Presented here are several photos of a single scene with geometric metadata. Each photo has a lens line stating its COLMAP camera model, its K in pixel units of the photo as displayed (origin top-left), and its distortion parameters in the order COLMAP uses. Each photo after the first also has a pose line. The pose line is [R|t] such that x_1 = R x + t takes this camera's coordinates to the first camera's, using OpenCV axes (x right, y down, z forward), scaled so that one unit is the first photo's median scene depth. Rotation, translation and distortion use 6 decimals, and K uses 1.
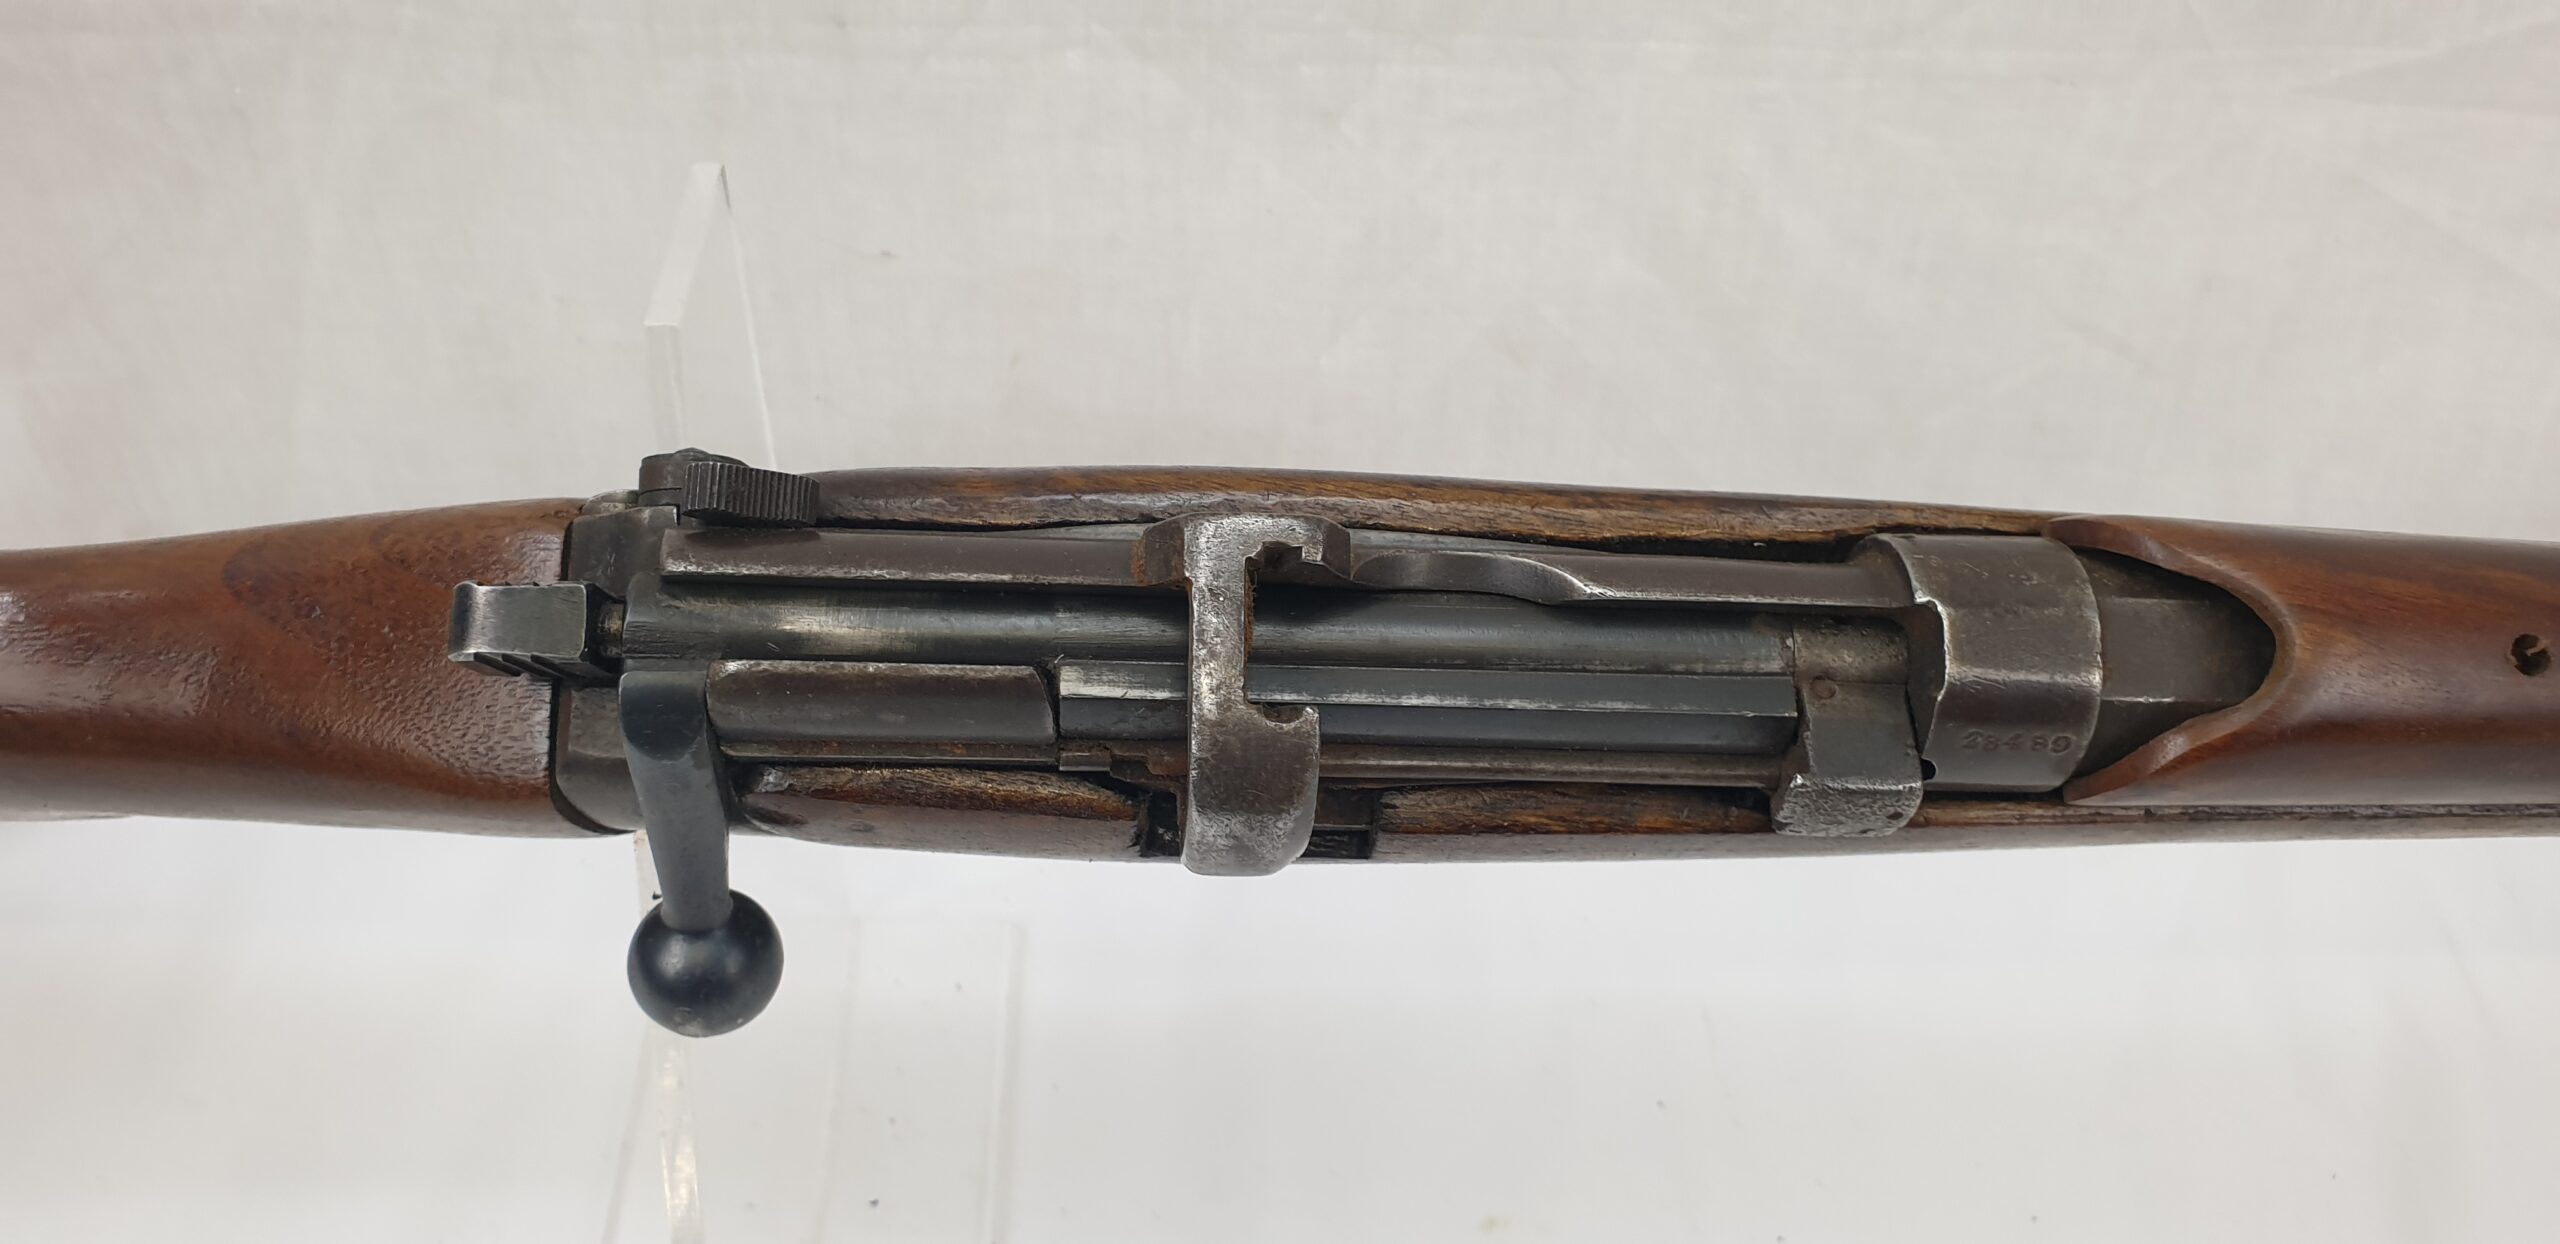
lens RADIAL K [[2042.3, 0, 1269.9], [0, 2042.3, 661.1], [0, 0, 1]] dist [0.015146, -0.044198]
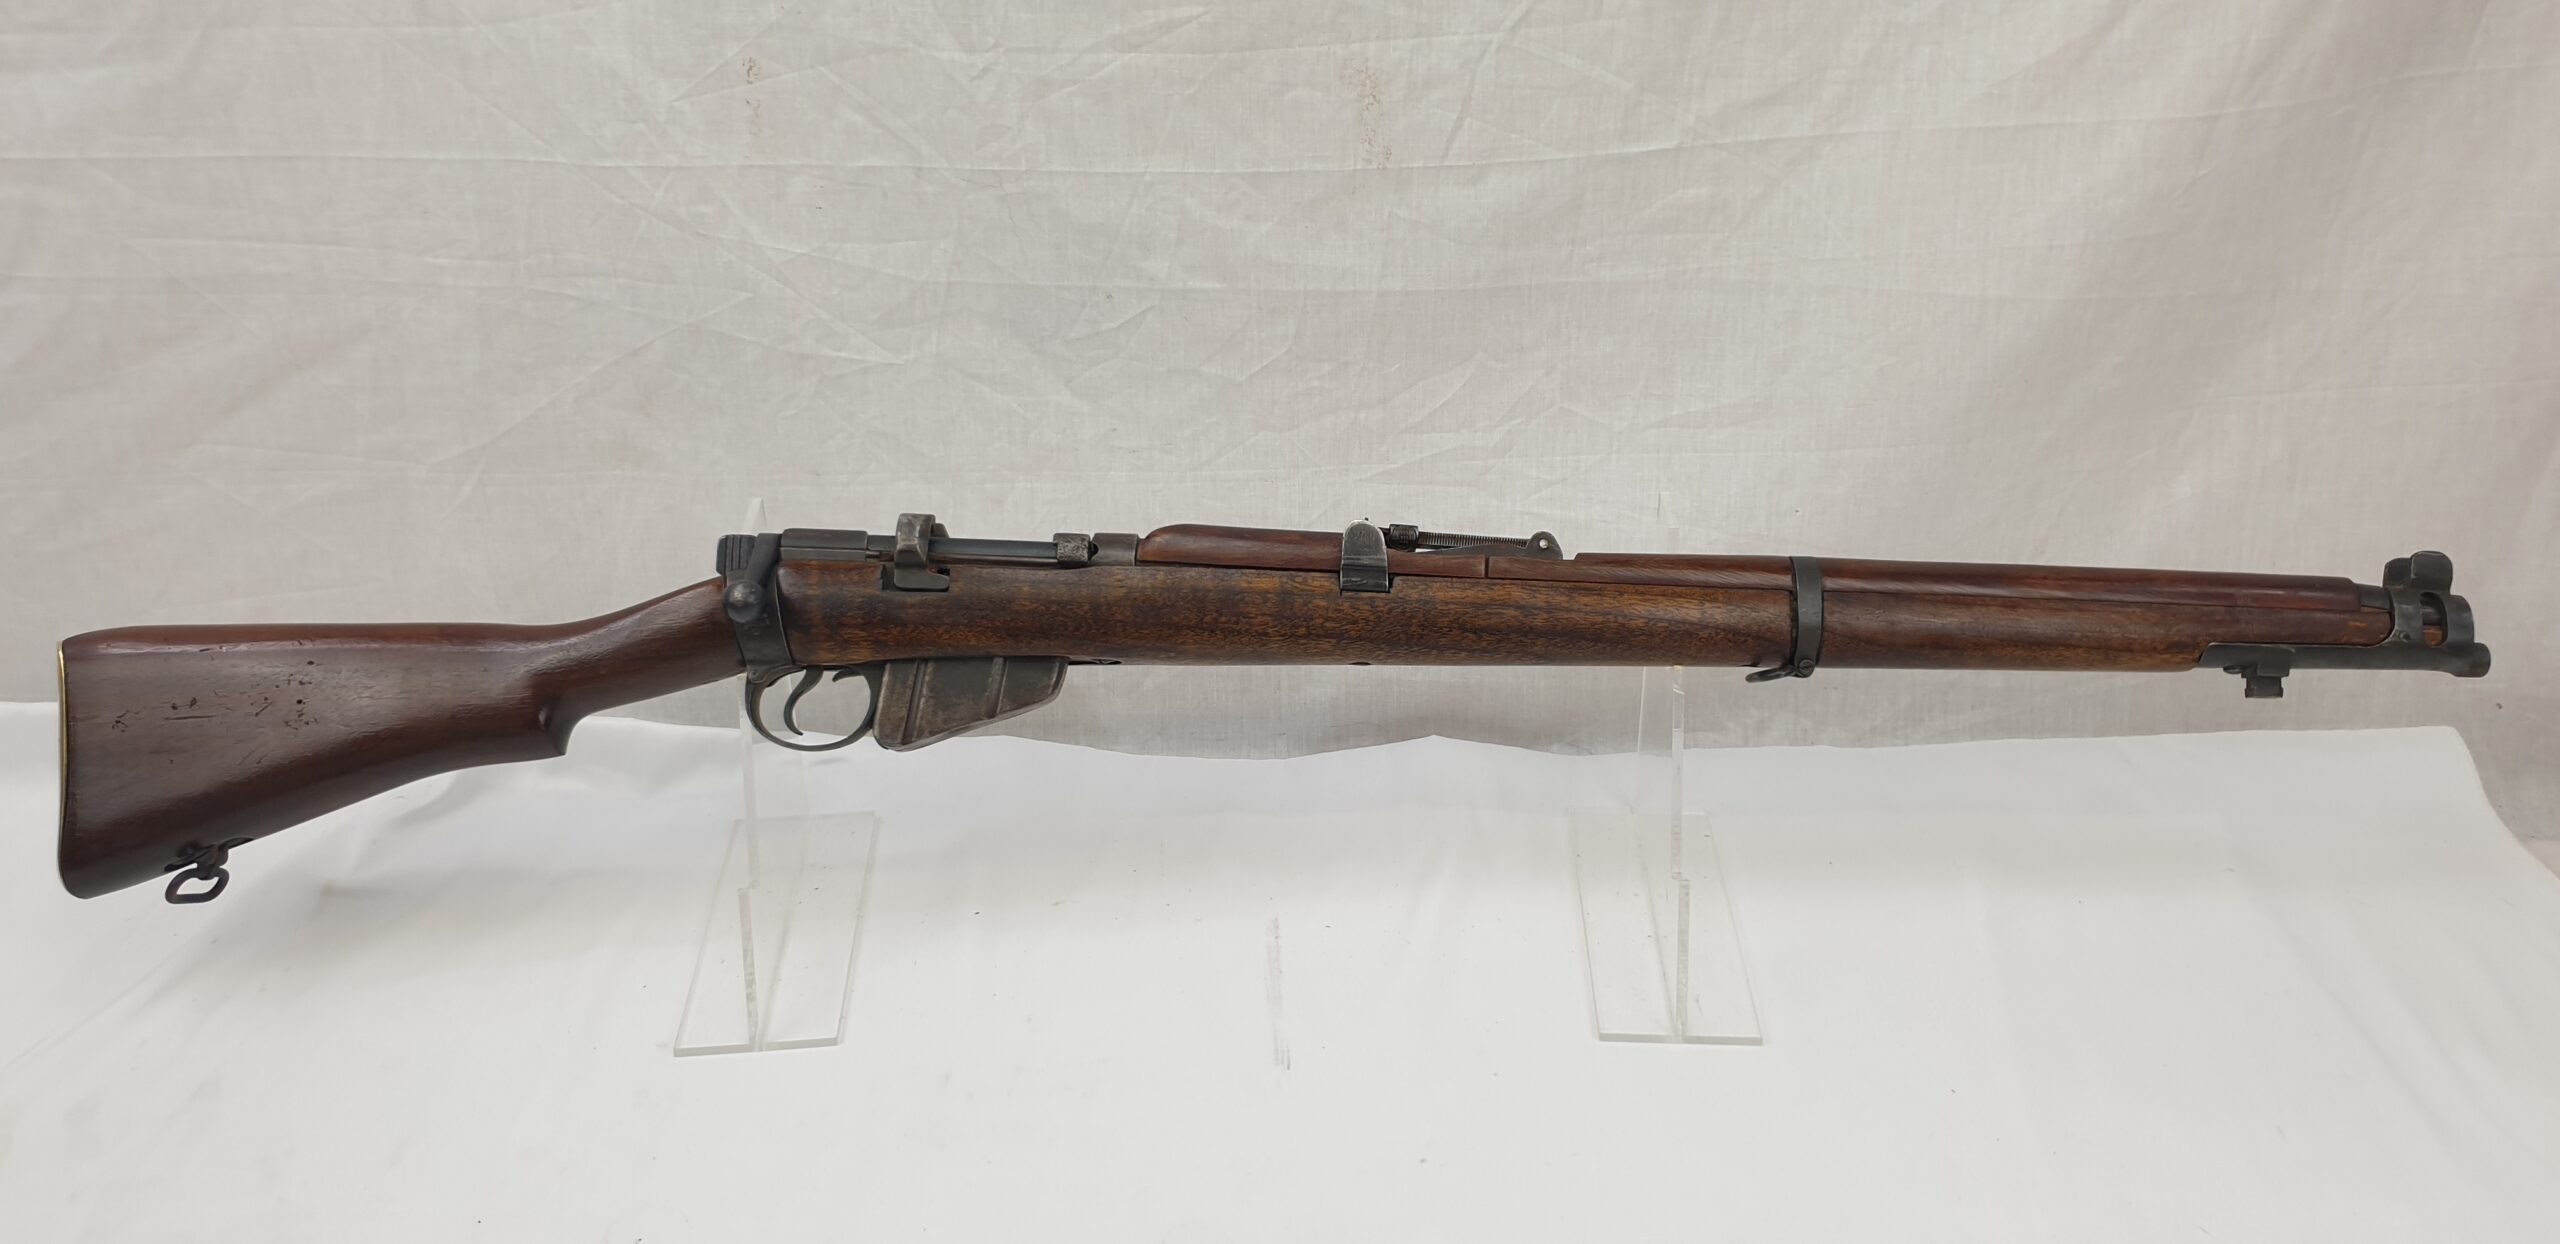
lens RADIAL K [[2042.3, 0, 1309.6], [0, 2042.3, 640.9], [0, 0, 1]] dist [0.015146, -0.044198]
pose [[0.999211, -0.037642, -0.012696, 0.735595], [0.032727, 0.961163, -0.274035, 1.043400], [0.022518, 0.273403, 0.961636, -2.426003]]
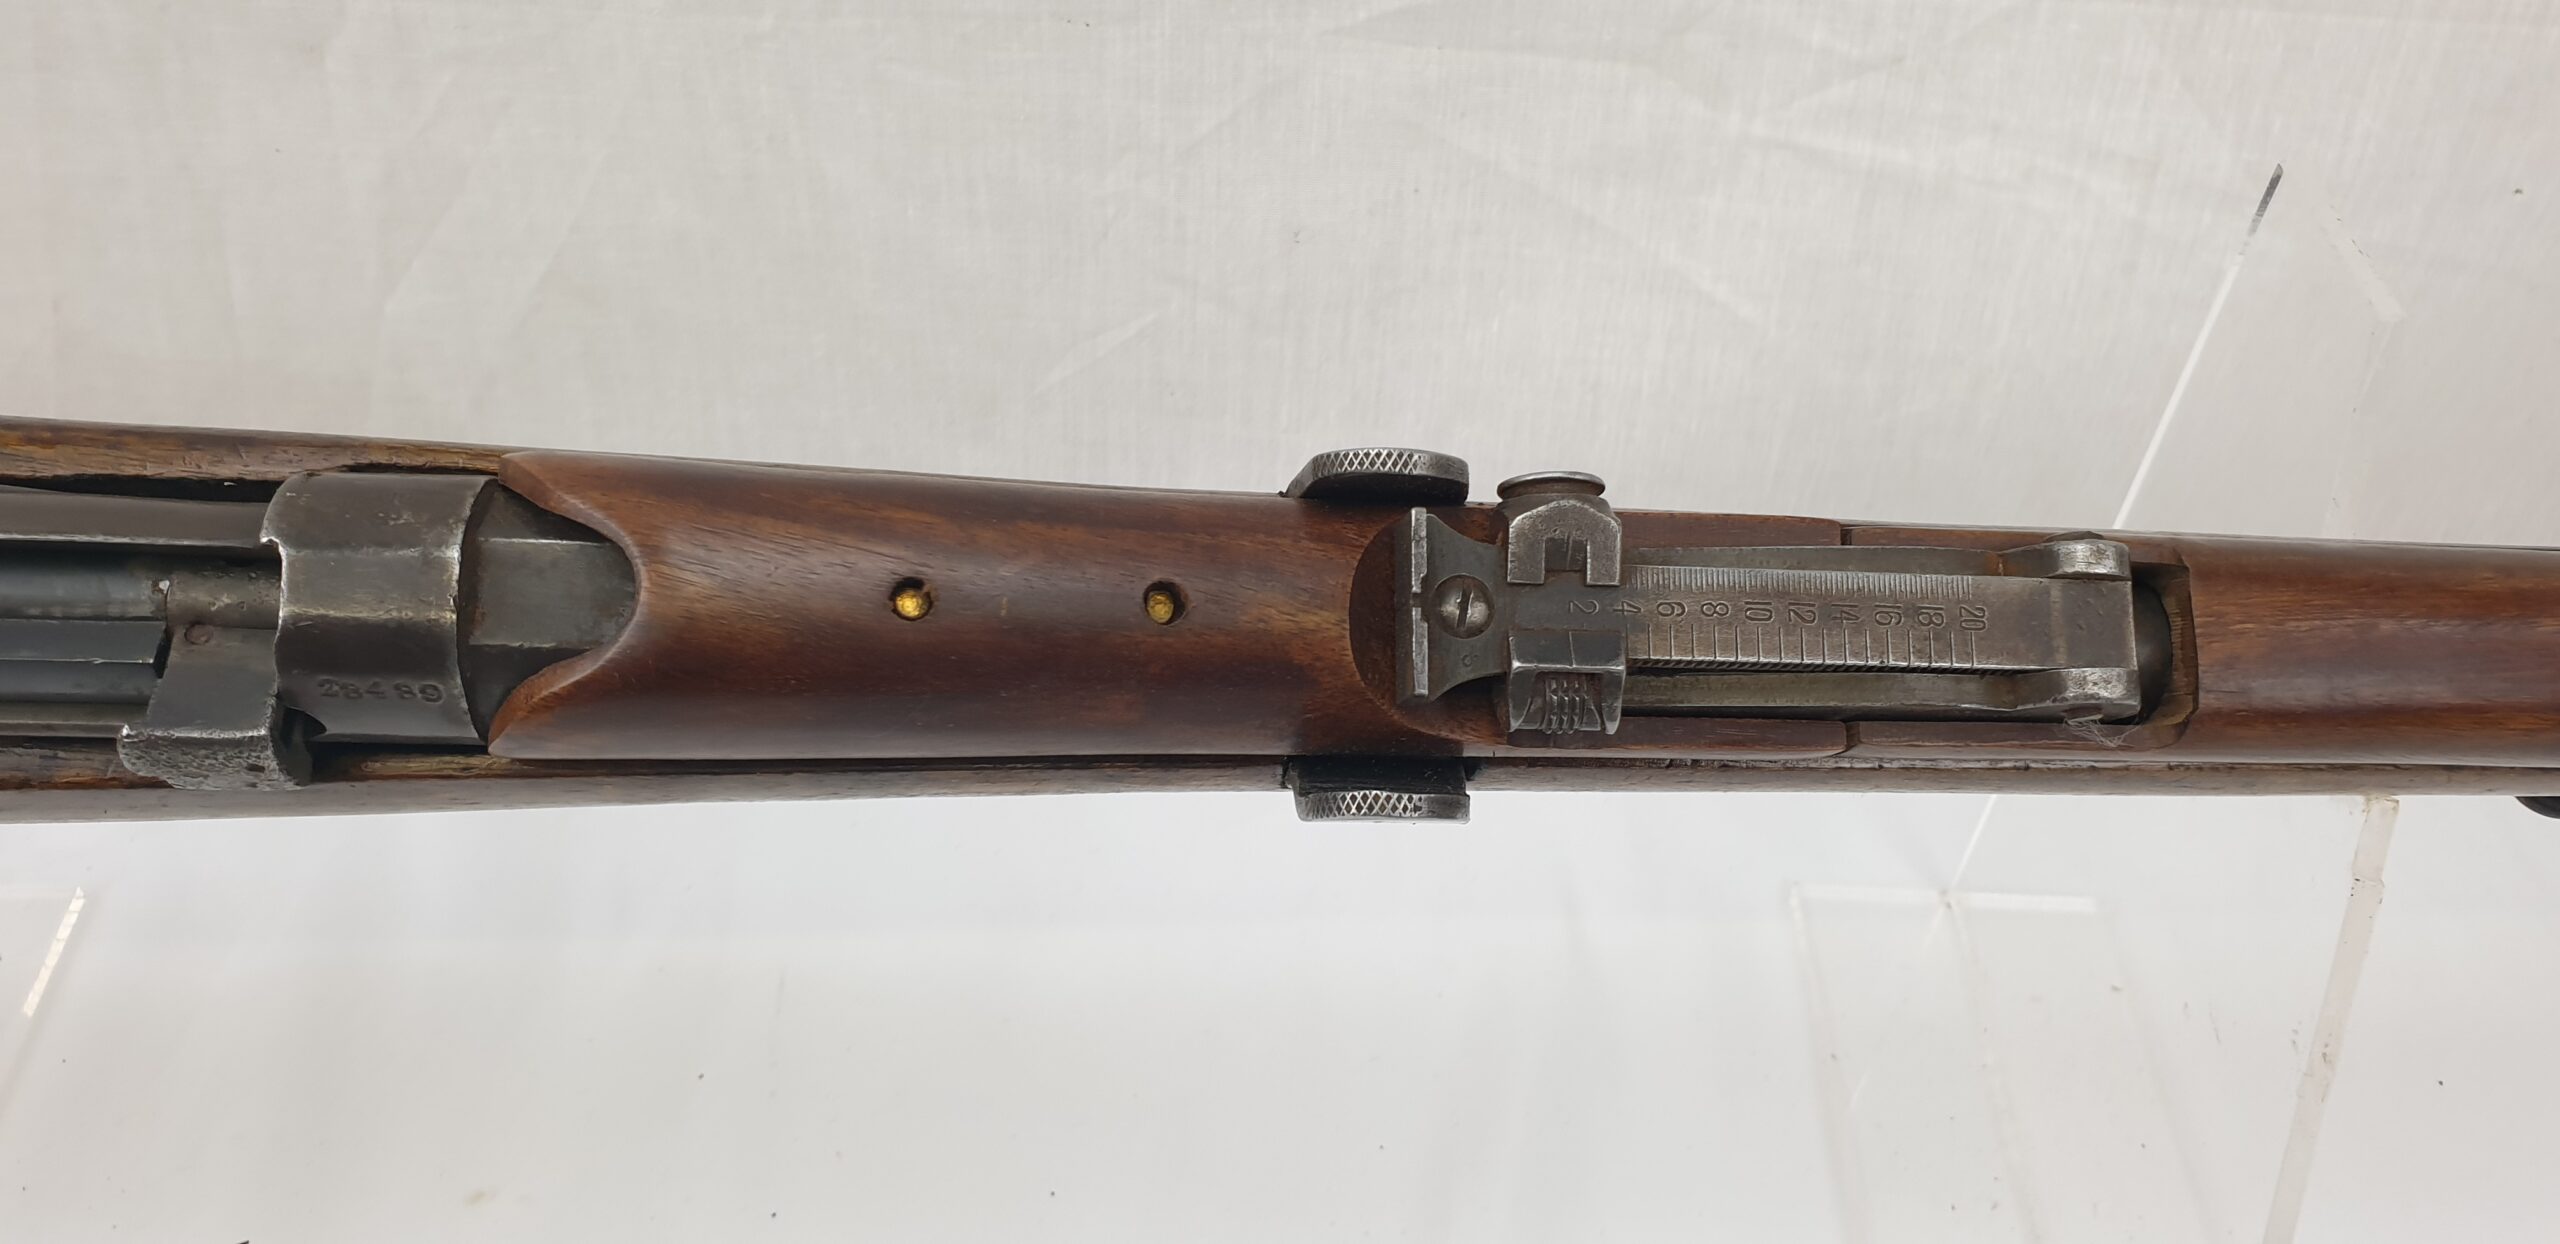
lens RADIAL K [[2042.3, 0, 1298.0], [0, 2042.3, 666.7], [0, 0, 1]] dist [0.015146, -0.044198]
pose [[0.999442, 0.002440, 0.033300, 0.720571], [-0.002862, 0.999916, 0.012623, 0.014680], [-0.033267, -0.012712, 0.999366, 0.041710]]
